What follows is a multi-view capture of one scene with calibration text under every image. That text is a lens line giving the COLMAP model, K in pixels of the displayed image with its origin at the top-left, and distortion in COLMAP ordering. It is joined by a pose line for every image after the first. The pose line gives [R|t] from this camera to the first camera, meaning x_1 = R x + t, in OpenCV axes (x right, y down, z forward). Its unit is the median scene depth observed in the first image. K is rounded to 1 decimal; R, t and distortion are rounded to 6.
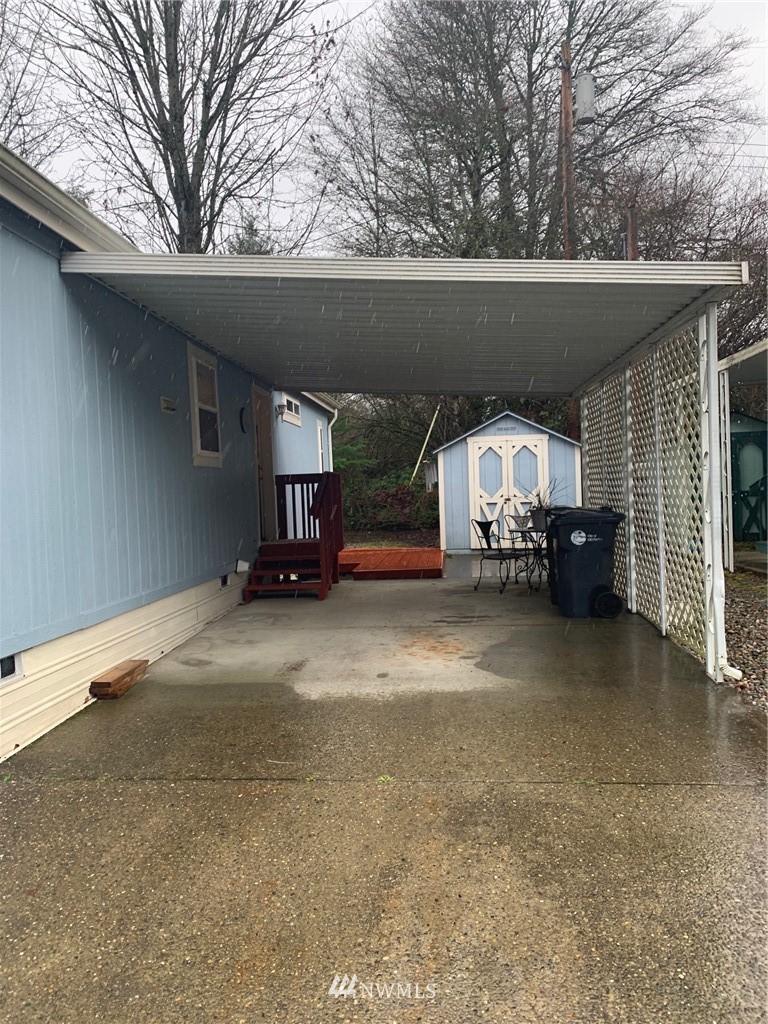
lens RADIAL K [[784.7, 0, 380.7], [0, 784.7, 508.8], [0, 0, 1]] dist [0.025749, -0.006175]
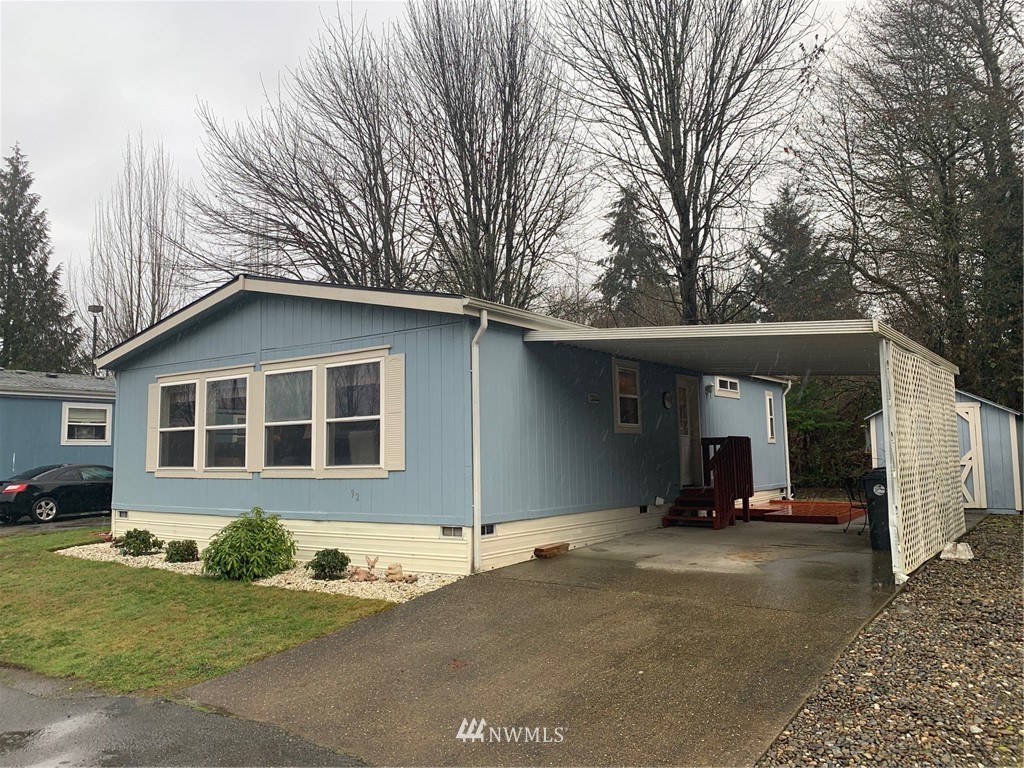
lens RADIAL K [[784.7, 0, 505.7], [0, 784.7, 377.2], [0, 0, 1]] dist [0.025749, -0.006175]
pose [[0.860075, -0.025395, -0.509535, 0.206268], [-0.030053, 0.994504, -0.100295, -0.000386], [0.509282, 0.101574, 0.854585, -0.265043]]
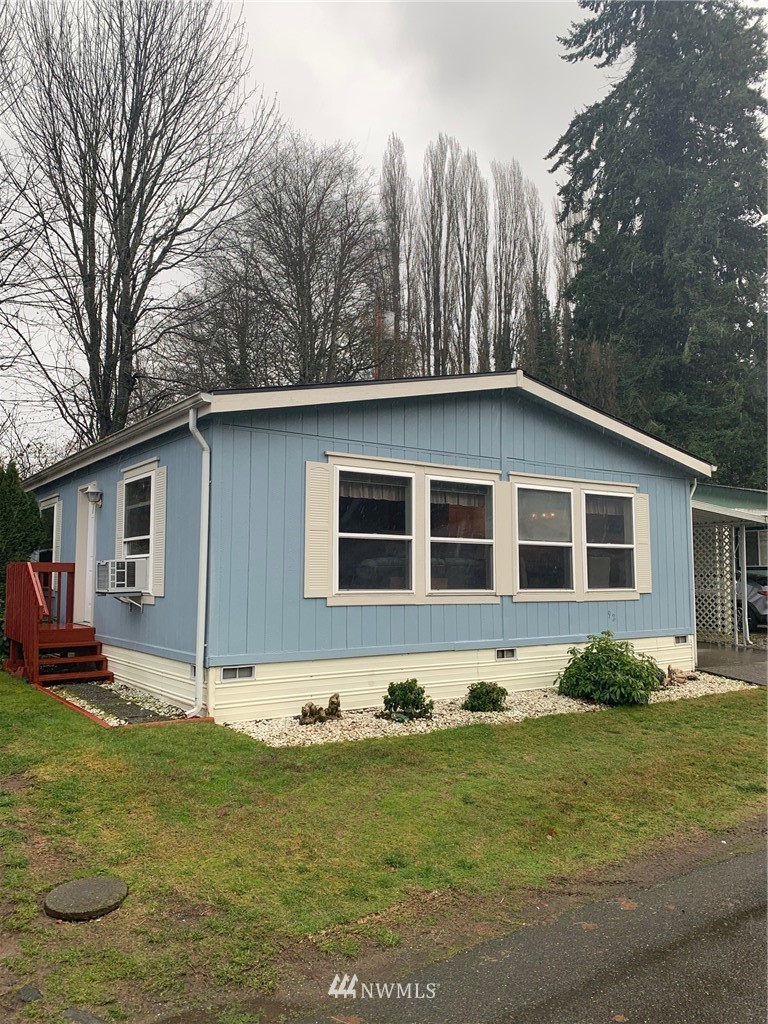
lens RADIAL K [[784.7, 0, 381.4], [0, 784.7, 513.0], [0, 0, 1]] dist [0.025749, -0.006175]
pose [[0.759688, 0.093983, 0.643461, -1.016327], [-0.017733, 0.992127, -0.123973, 0.040087], [-0.650046, 0.082770, 0.755374, -0.157349]]
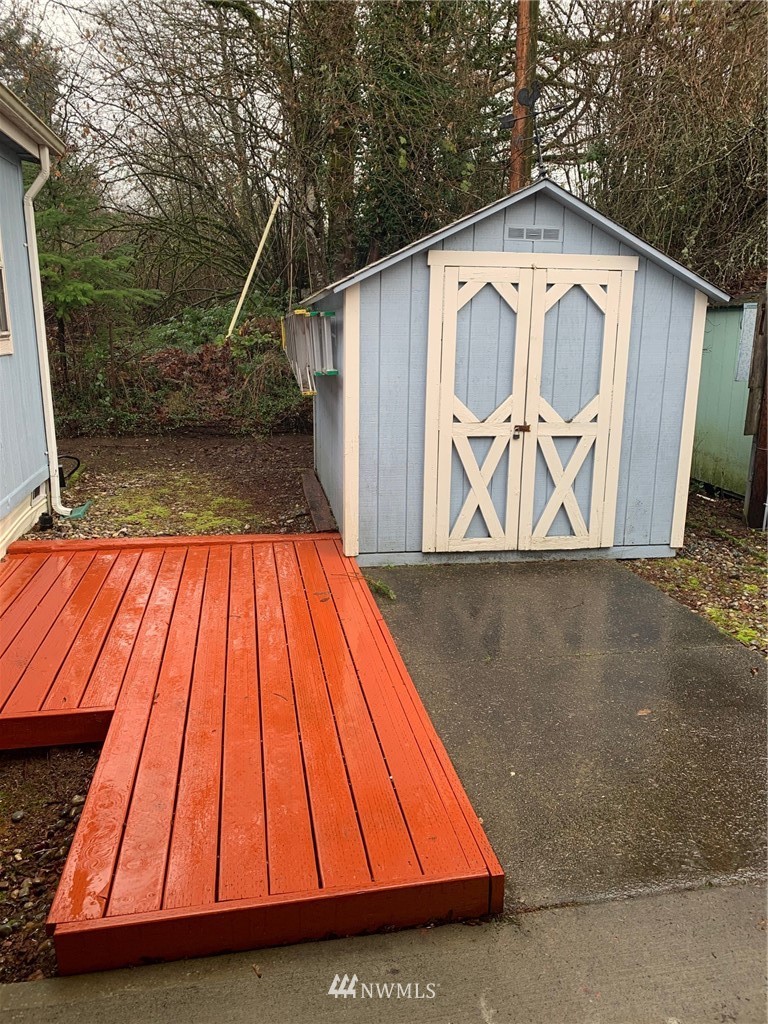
lens RADIAL K [[784.7, 0, 385.4], [0, 784.7, 511.3], [0, 0, 1]] dist [0.025749, -0.006175]
pose [[0.962455, -0.017385, 0.270886, -0.006947], [-0.040623, 0.977483, 0.207069, -0.048859], [-0.268386, -0.210299, 0.940076, 0.649247]]
